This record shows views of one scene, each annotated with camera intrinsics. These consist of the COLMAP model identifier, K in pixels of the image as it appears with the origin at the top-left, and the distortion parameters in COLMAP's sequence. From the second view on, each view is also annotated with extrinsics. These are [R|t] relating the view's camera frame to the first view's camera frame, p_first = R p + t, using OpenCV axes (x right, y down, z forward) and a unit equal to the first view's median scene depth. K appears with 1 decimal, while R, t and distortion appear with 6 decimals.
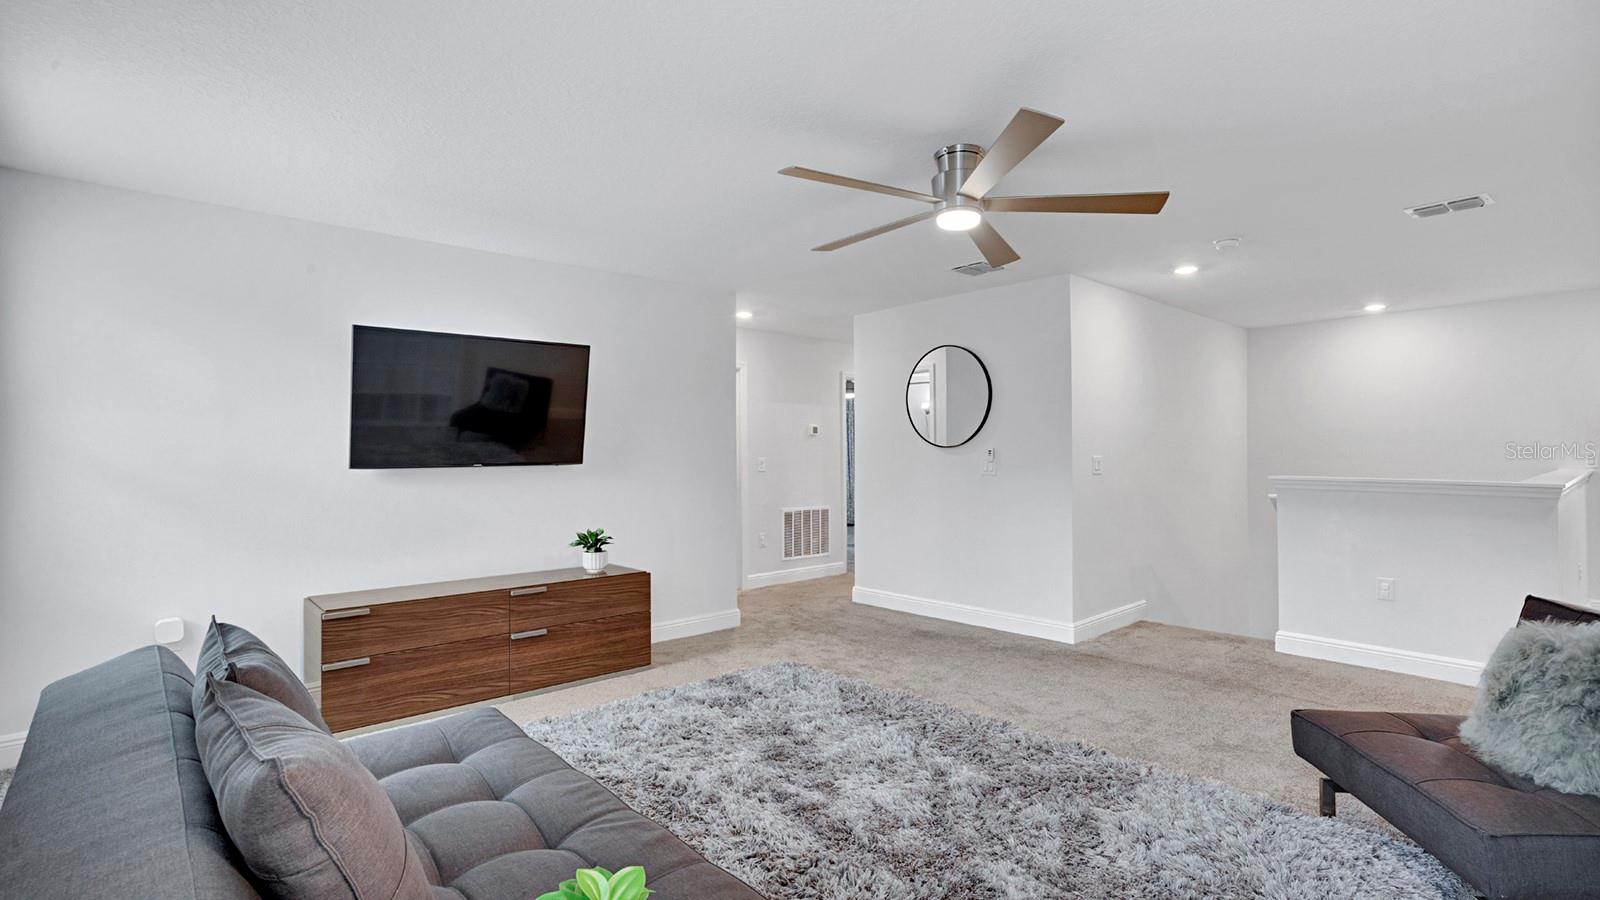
lens RADIAL K [[741.9, 0, 793.5], [0, 741.9, 445.7], [0, 0, 1]] dist [-0.001598, -0.000282]
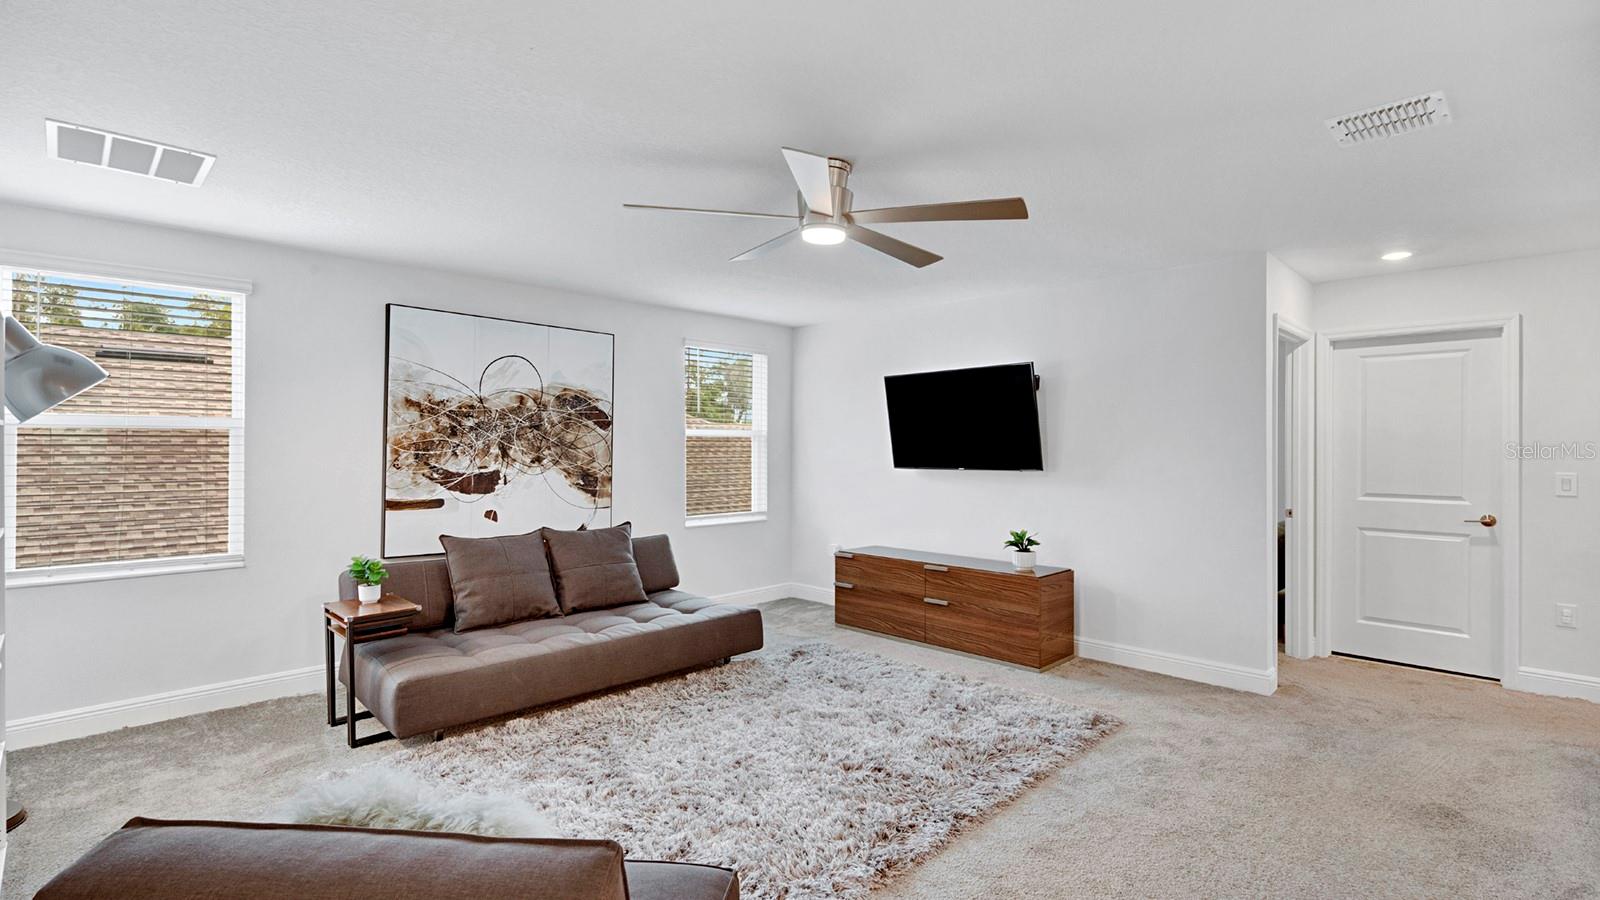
lens RADIAL K [[741.9, 0, 793.5], [0, 741.9, 445.7], [0, 0, 1]] dist [-0.001598, -0.000282]
pose [[0.045579, -0.008182, -0.998927, 0.837419], [0.007341, 0.999942, -0.007855, -0.003954], [0.998934, -0.006975, 0.045636, 0.648999]]
